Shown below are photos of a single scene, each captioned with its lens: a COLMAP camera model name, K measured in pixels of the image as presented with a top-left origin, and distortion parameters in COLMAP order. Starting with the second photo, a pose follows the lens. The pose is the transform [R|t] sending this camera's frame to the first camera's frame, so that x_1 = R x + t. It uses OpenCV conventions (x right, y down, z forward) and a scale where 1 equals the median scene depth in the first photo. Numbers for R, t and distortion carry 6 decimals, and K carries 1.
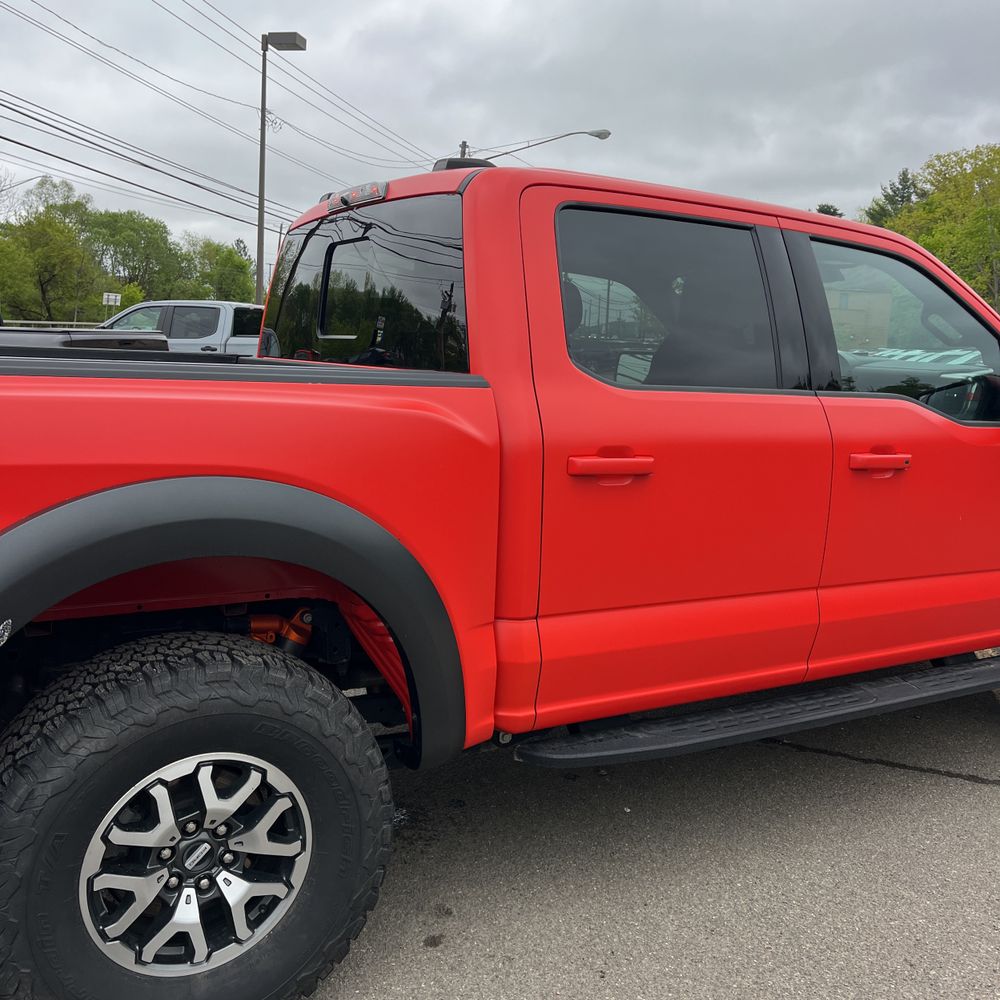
lens RADIAL K [[999.5, 0, 496.4], [0, 999.5, 494.0], [0, 0, 1]] dist [0.046599, -0.044738]
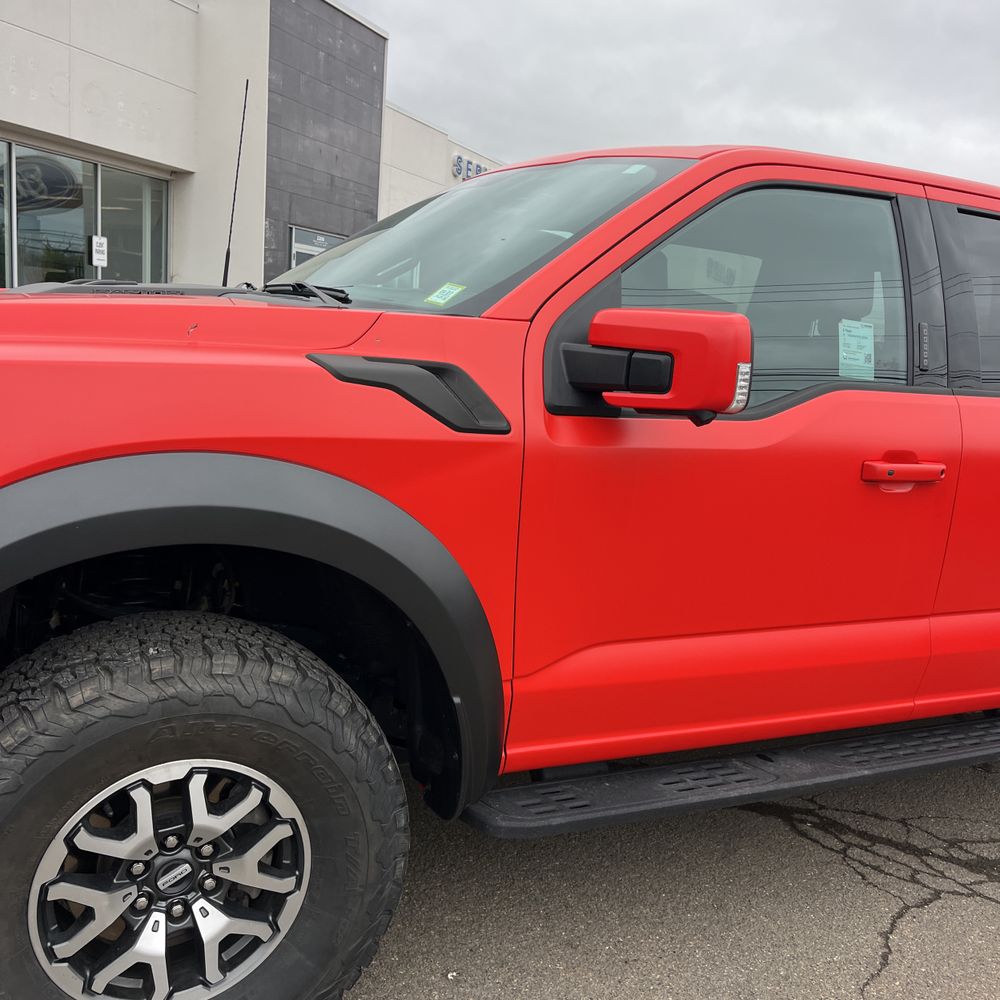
lens RADIAL K [[997.3, 0, 478.4], [0, 997.3, 506.2], [0, 0, 1]] dist [0.045430, -0.037869]
pose [[0.987076, 0.152612, -0.048896, -0.050596], [-0.152780, 0.988260, 0.000288, 0.013907], [0.048366, 0.007186, 0.998804, 0.166572]]
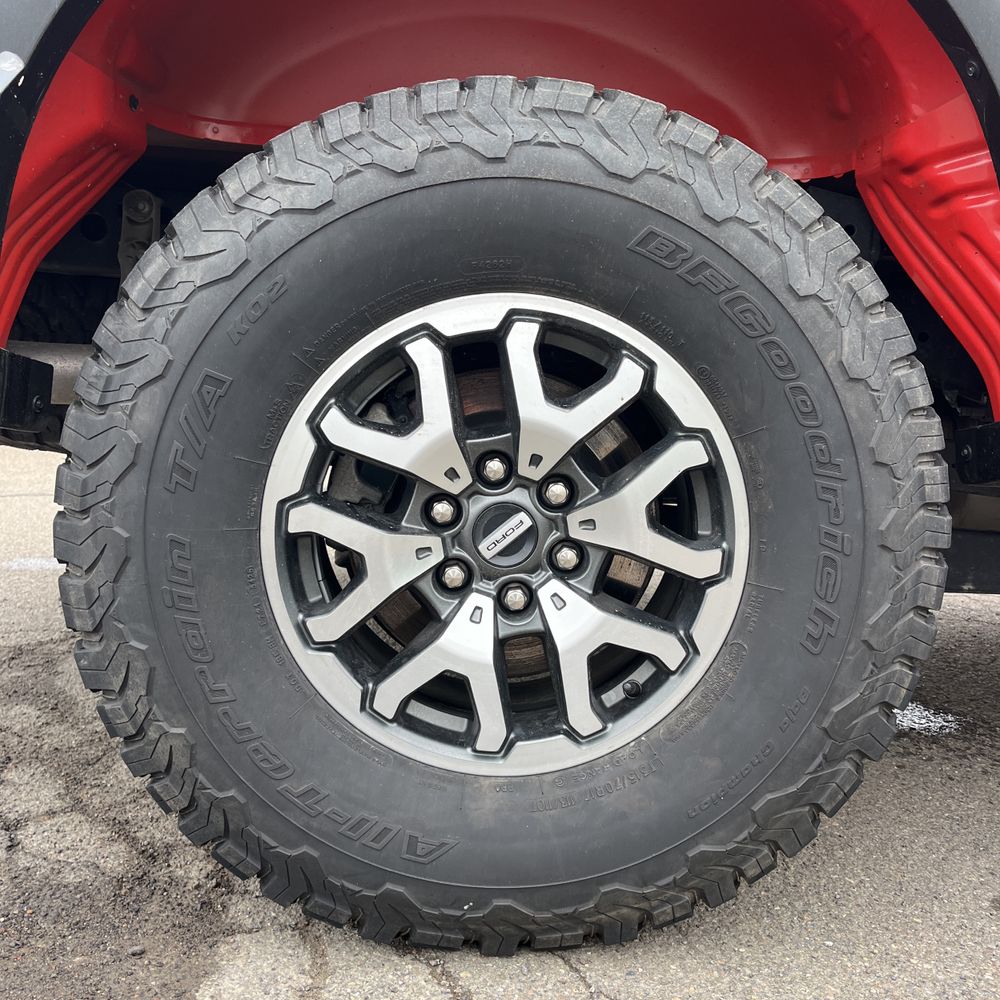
lens RADIAL K [[1000.7, 0, 502.7], [0, 1000.7, 512.7], [0, 0, 1]] dist [0.050534, -0.048308]
pose [[0.871316, 0.074325, -0.485061, -0.065262], [-0.090426, 0.995855, -0.009840, 0.348852], [0.482319, 0.052436, 0.874425, 0.572892]]
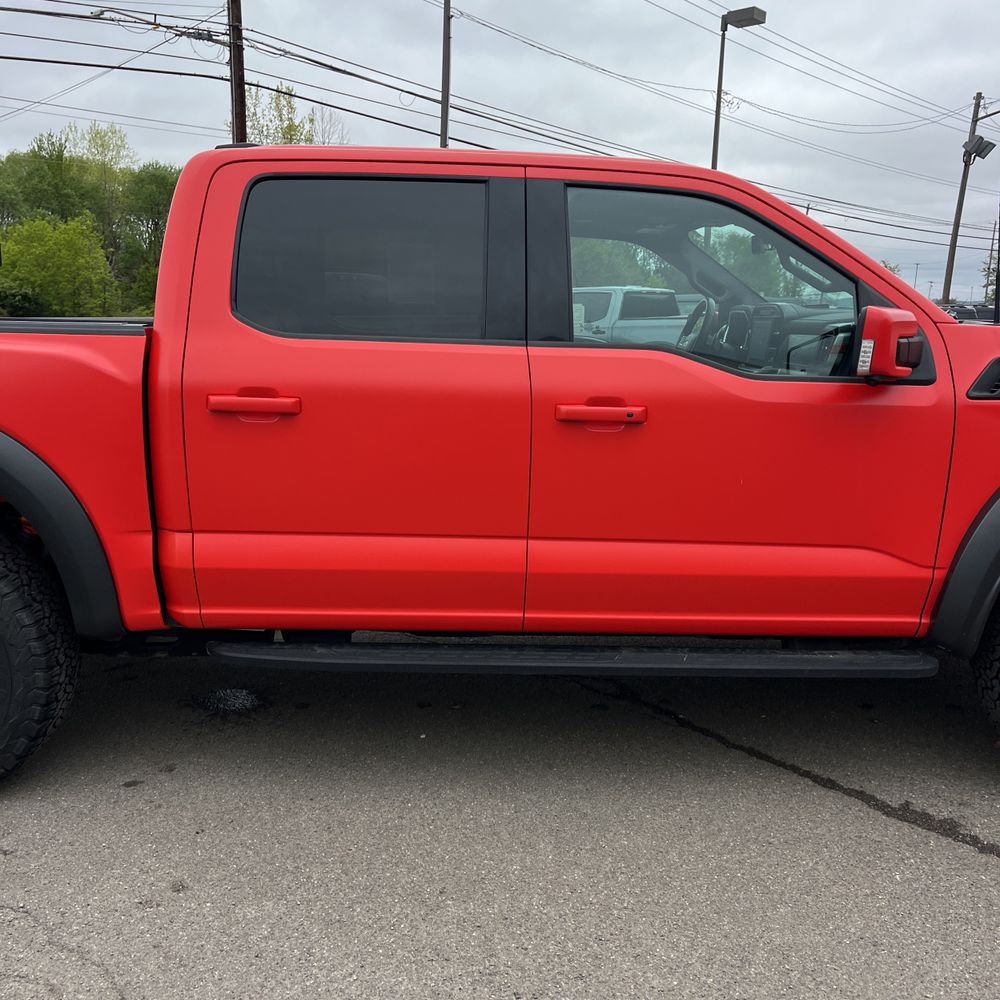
lens RADIAL K [[1000.7, 0, 502.7], [0, 1000.7, 512.7], [0, 0, 1]] dist [0.050534, -0.048308]
pose [[0.873911, 0.065124, -0.481705, 1.095604], [-0.050365, 0.997782, 0.043522, 0.036385], [0.483471, -0.013773, 0.875252, 0.155673]]
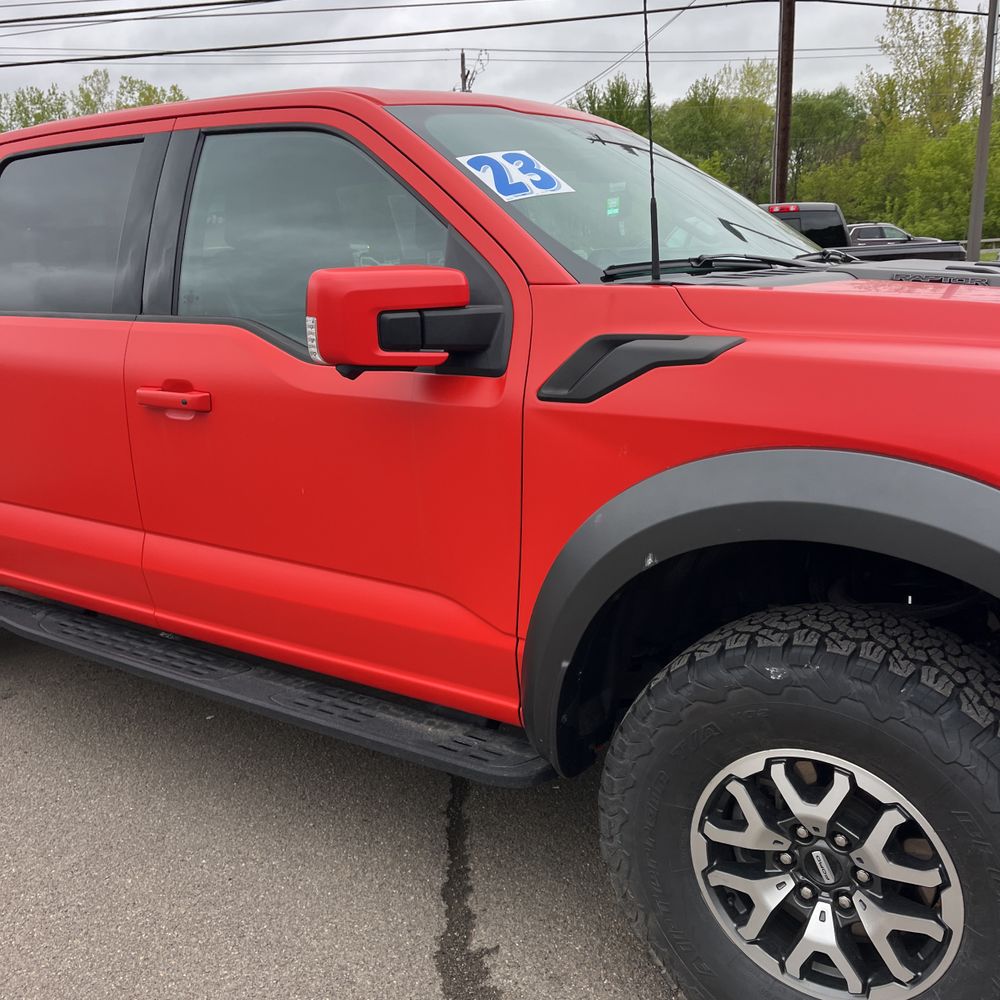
lens RADIAL K [[1007.1, 0, 499.2], [0, 1007.1, 497.2], [0, 0, 1]] dist [0.044602, -0.034331]
pose [[0.429517, 0.156199, -0.889448, 1.808312], [-0.082340, 0.987599, 0.133673, -0.124509], [0.899297, 0.015823, 0.437052, 1.247241]]
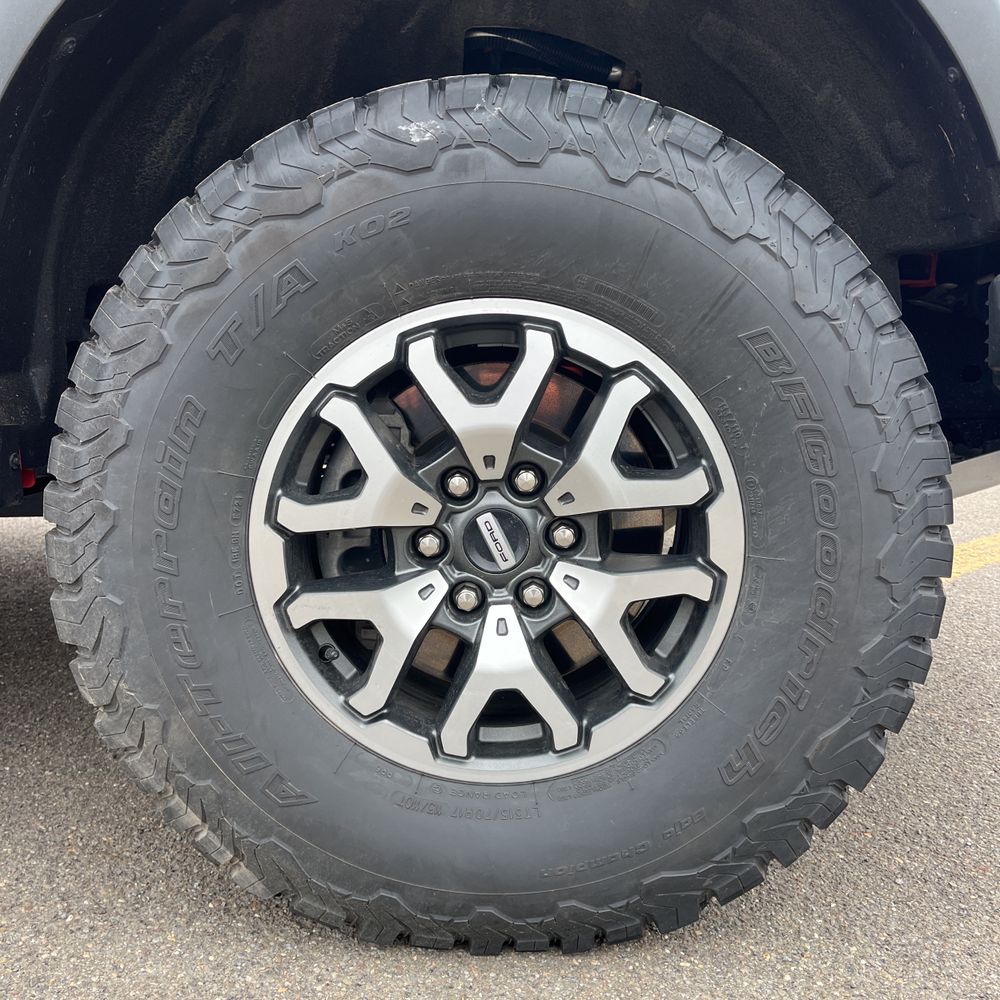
lens RADIAL K [[997.3, 0, 478.4], [0, 997.3, 506.2], [0, 0, 1]] dist [0.045430, -0.037869]
pose [[0.851967, 0.074581, -0.518256, 1.448171], [-0.068338, 0.997176, 0.031160, 0.244627], [0.519116, 0.008869, 0.854658, 1.466140]]
